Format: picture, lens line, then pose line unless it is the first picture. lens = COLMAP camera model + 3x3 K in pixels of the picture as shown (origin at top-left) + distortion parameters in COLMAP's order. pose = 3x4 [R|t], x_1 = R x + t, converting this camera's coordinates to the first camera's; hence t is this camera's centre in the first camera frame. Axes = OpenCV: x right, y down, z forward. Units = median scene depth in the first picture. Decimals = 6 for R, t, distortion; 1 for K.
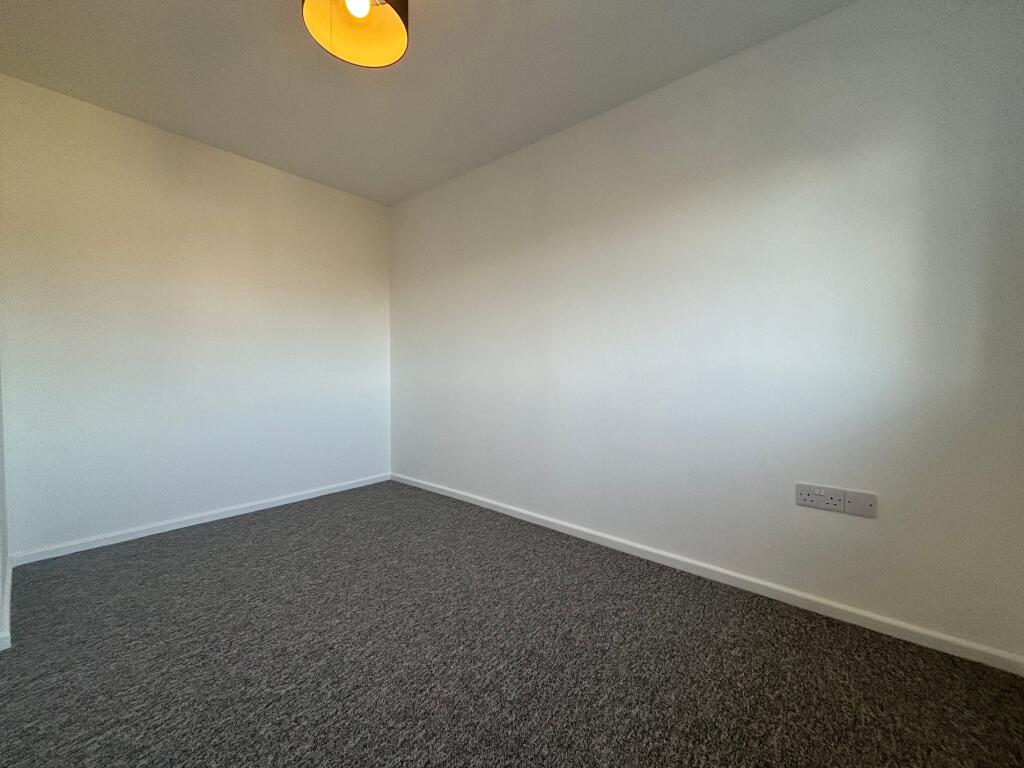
lens RADIAL K [[411.2, 0, 510.1], [0, 411.2, 383.0], [0, 0, 1]] dist [-0.000441, 0.000343]
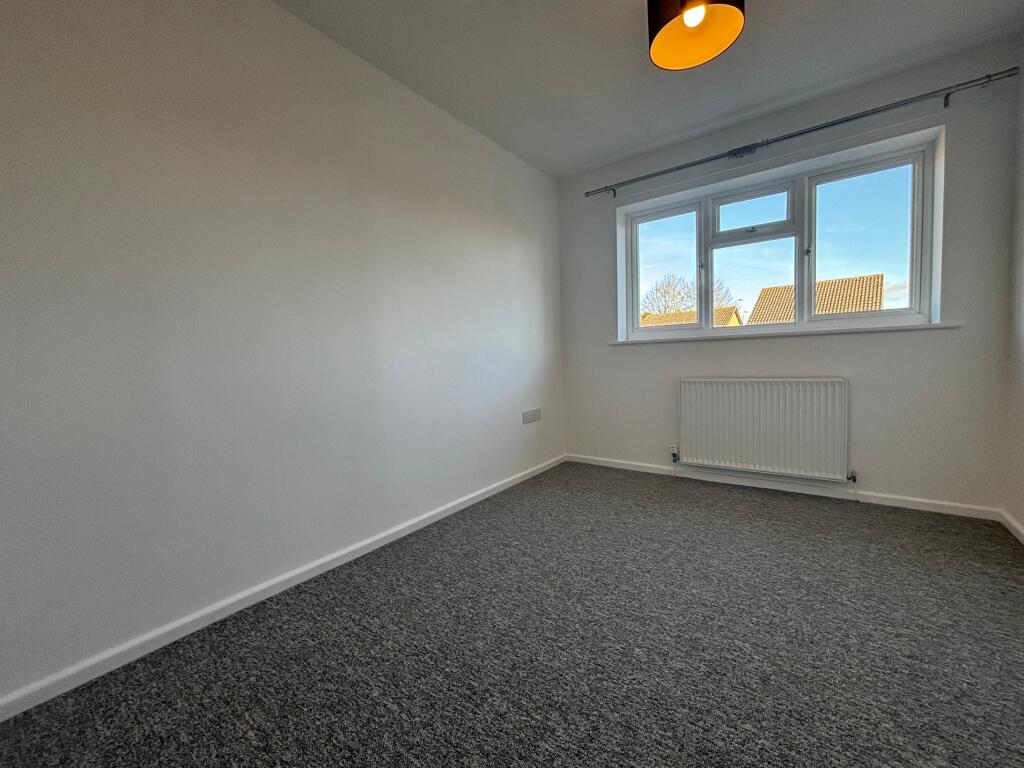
lens RADIAL K [[411.2, 0, 510.1], [0, 411.2, 383.0], [0, 0, 1]] dist [-0.000441, 0.000343]
pose [[-0.082006, -0.065268, 0.994492, -1.331856], [0.038327, 0.996909, 0.068587, -0.011863], [-0.995895, 0.043740, -0.079251, 1.468144]]
